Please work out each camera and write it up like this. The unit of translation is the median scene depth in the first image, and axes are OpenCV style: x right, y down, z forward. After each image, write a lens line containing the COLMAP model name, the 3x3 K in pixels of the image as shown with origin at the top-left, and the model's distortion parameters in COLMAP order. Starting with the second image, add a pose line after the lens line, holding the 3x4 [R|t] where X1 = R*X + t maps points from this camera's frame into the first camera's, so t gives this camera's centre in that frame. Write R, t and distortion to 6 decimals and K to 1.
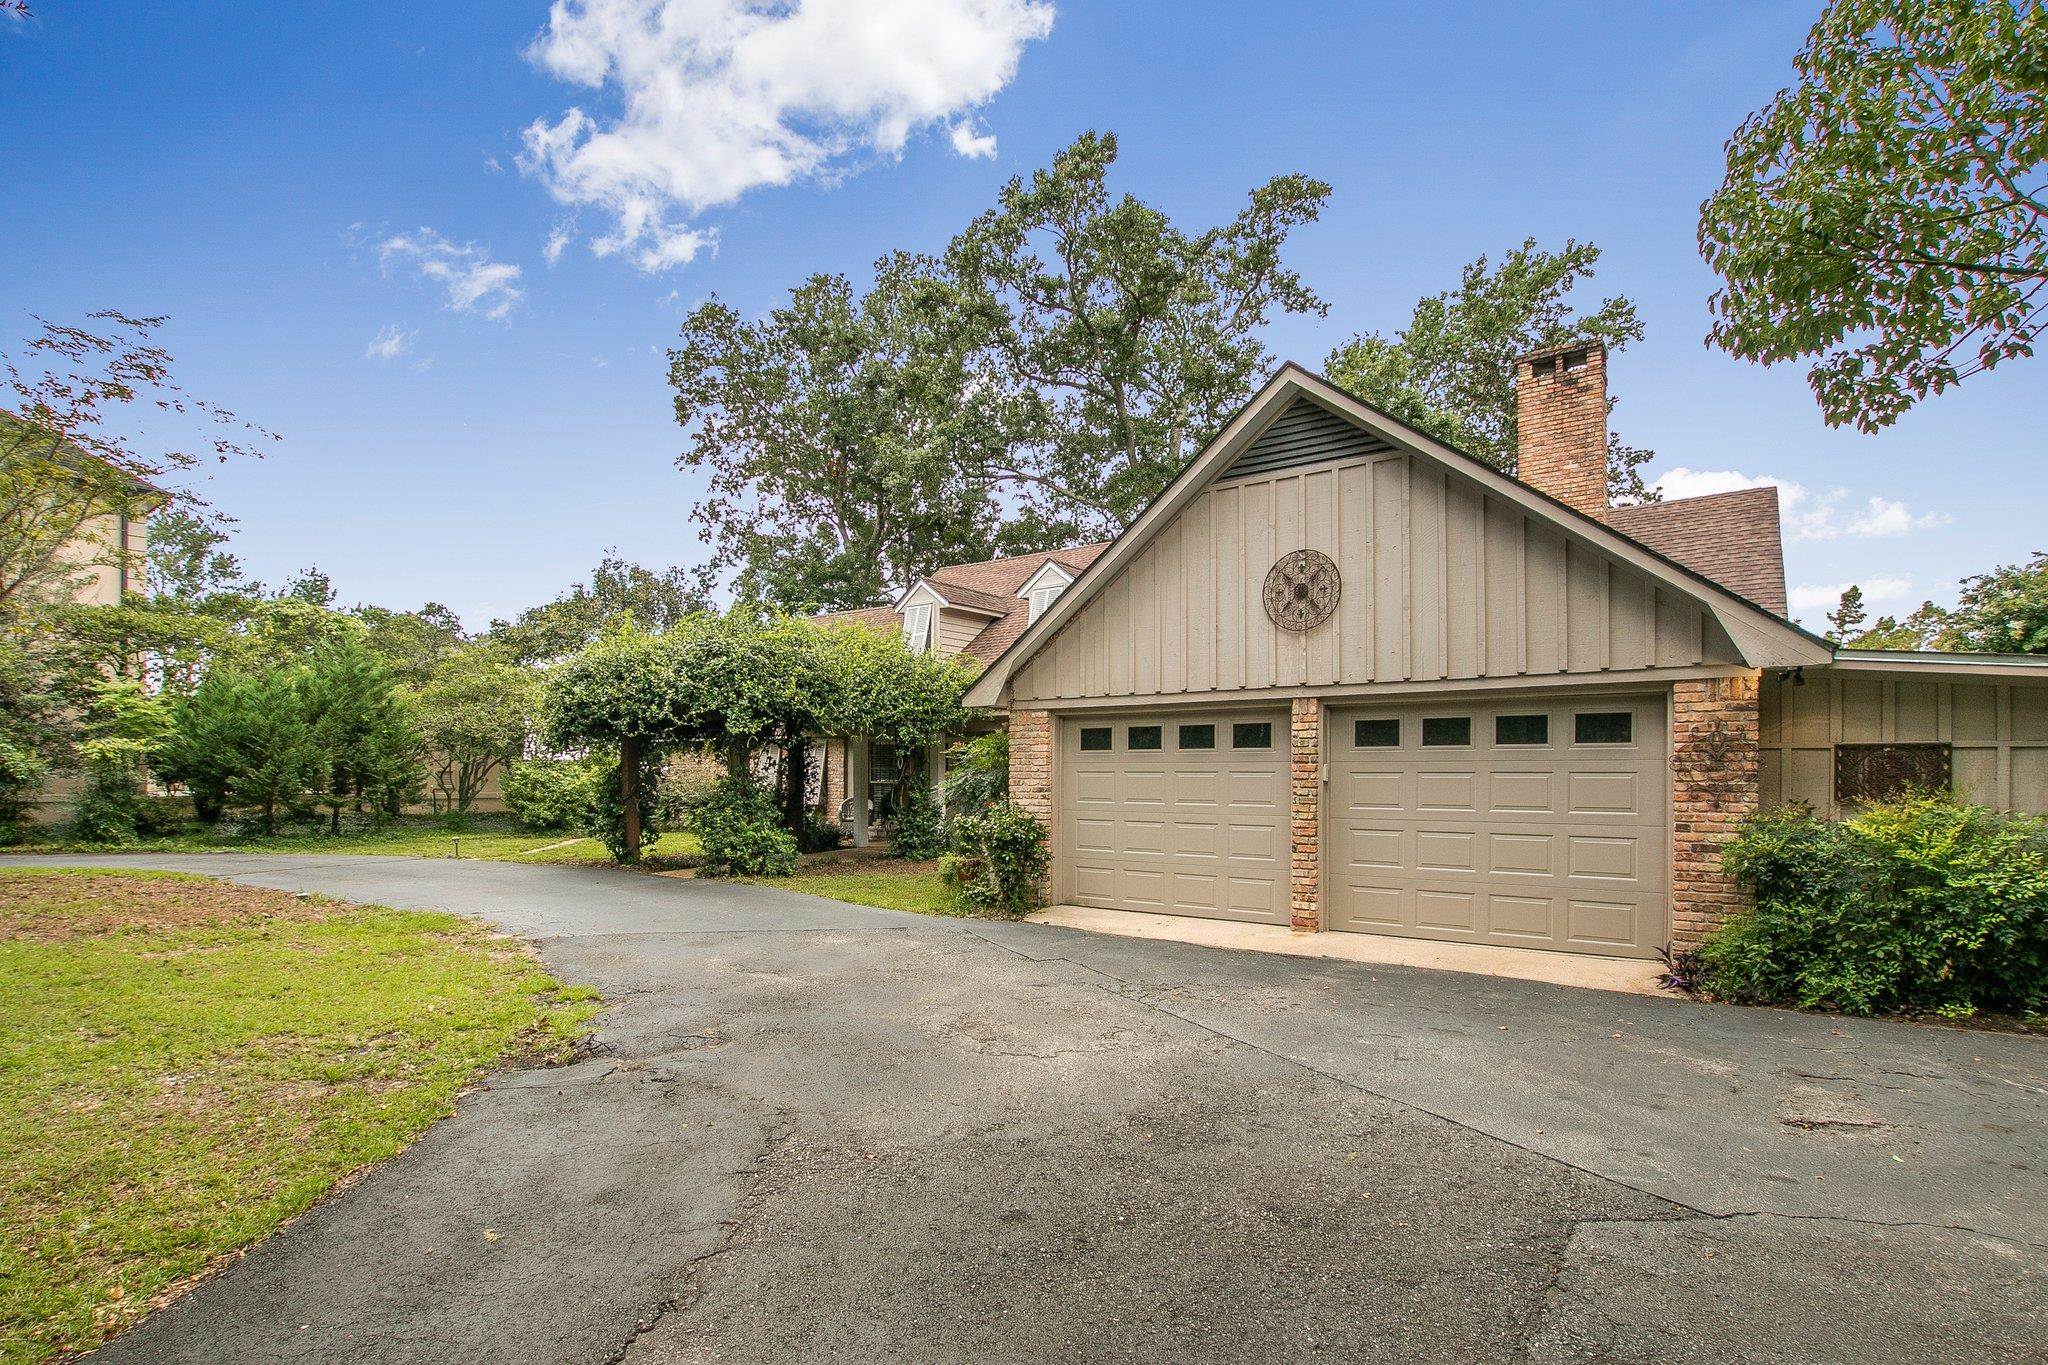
lens RADIAL K [[959.3, 0, 1027.9], [0, 959.3, 688.8], [0, 0, 1]] dist [0.000672, 0.000068]
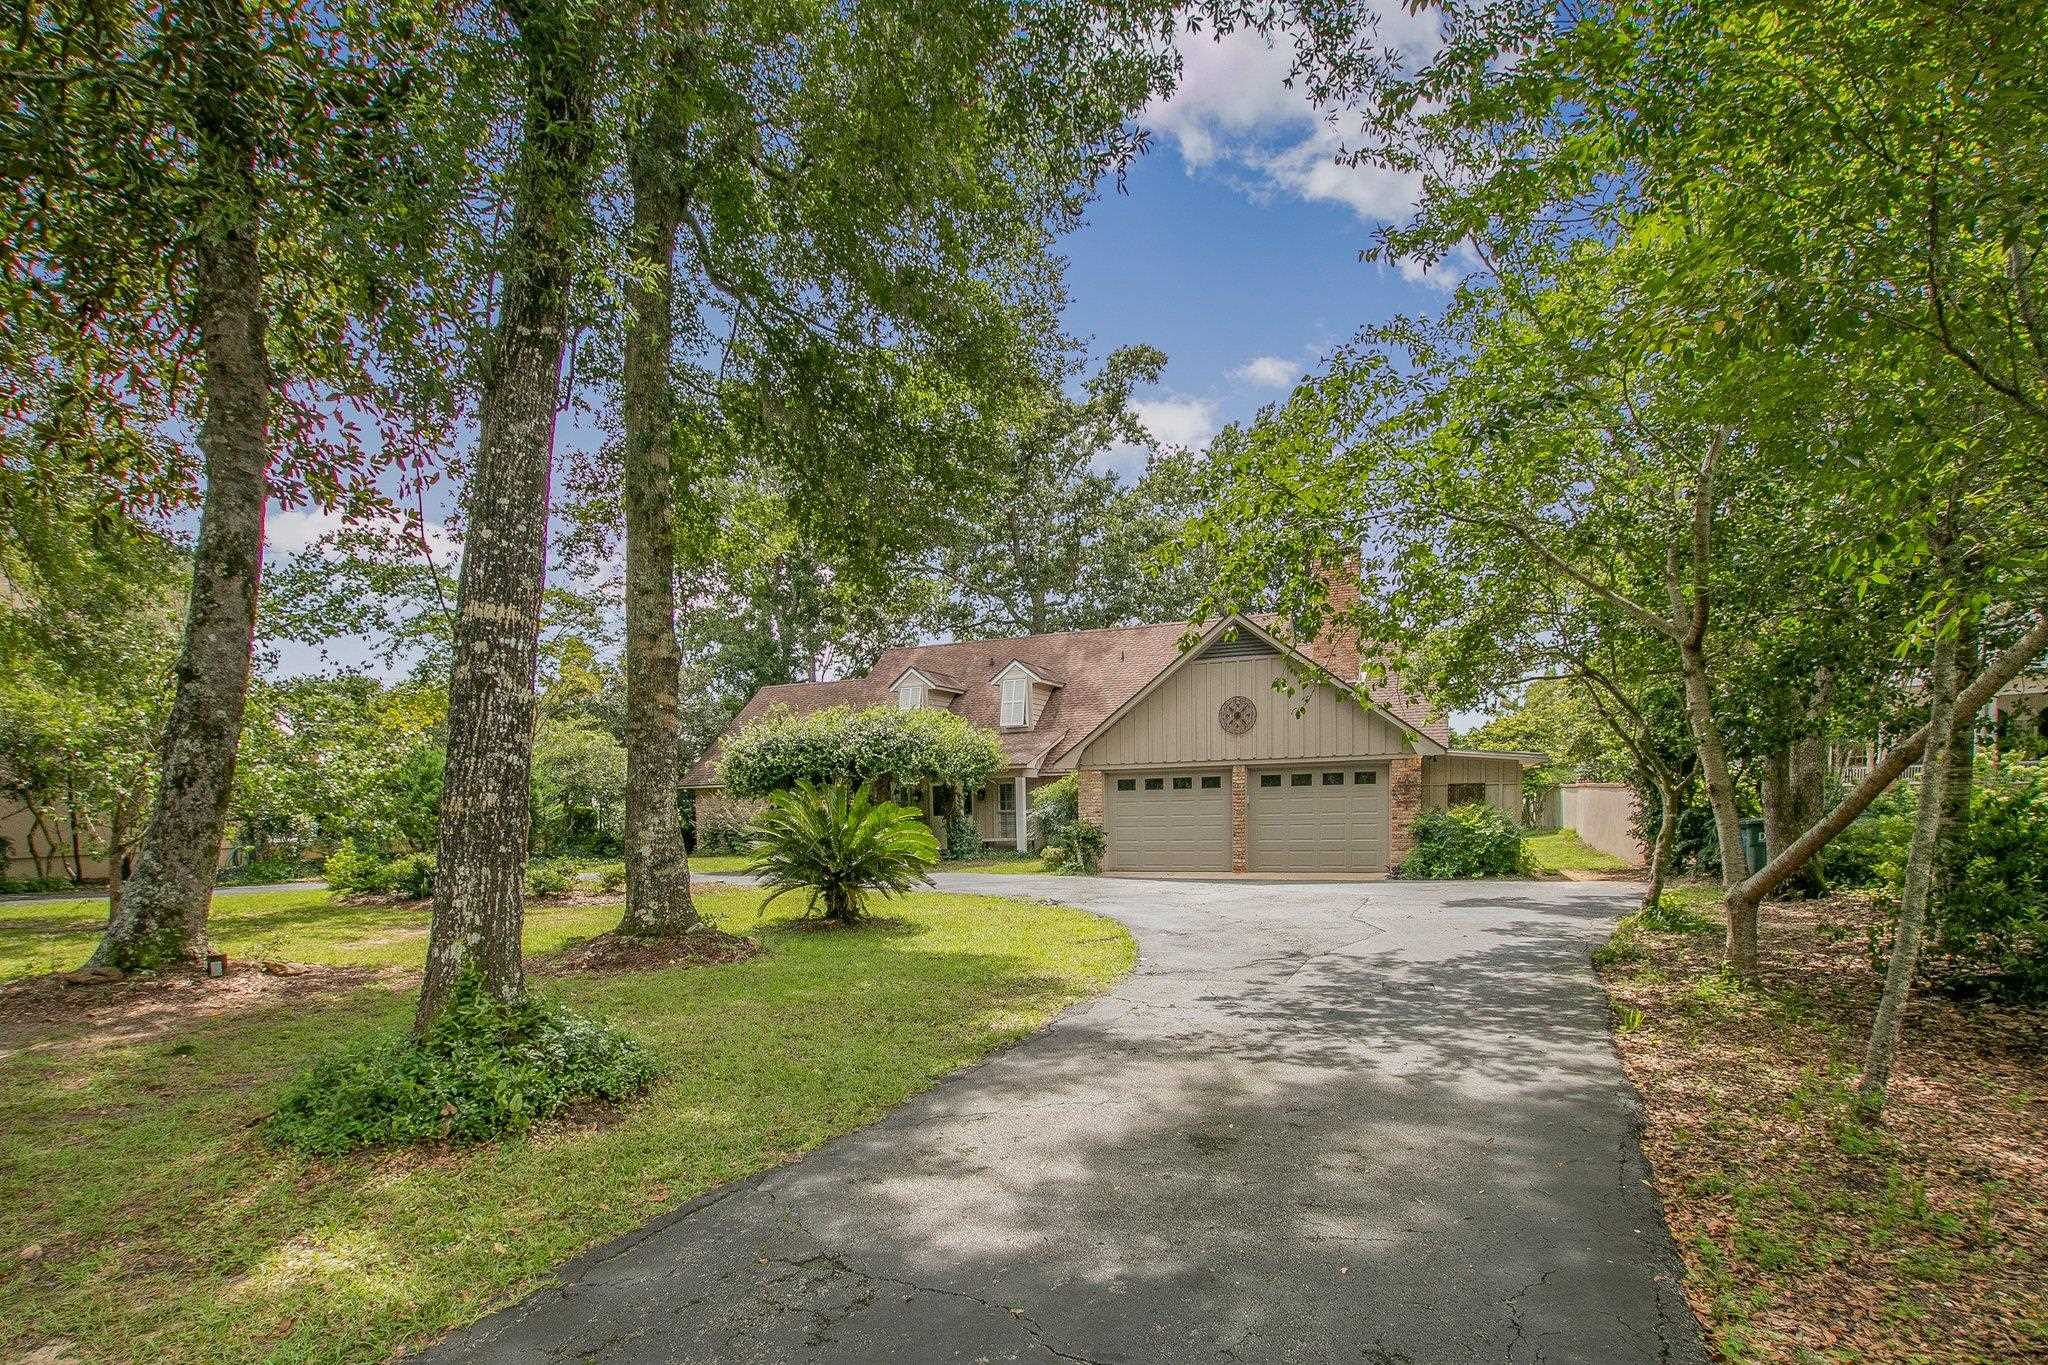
lens RADIAL K [[959.3, 0, 1023.2], [0, 959.3, 685.3], [0, 0, 1]] dist [0.000672, 0.000068]
pose [[0.981096, 0.013765, 0.193031, -0.604329], [-0.002518, 0.998291, -0.058391, -0.042020], [-0.193505, 0.056801, 0.979454, -1.023378]]
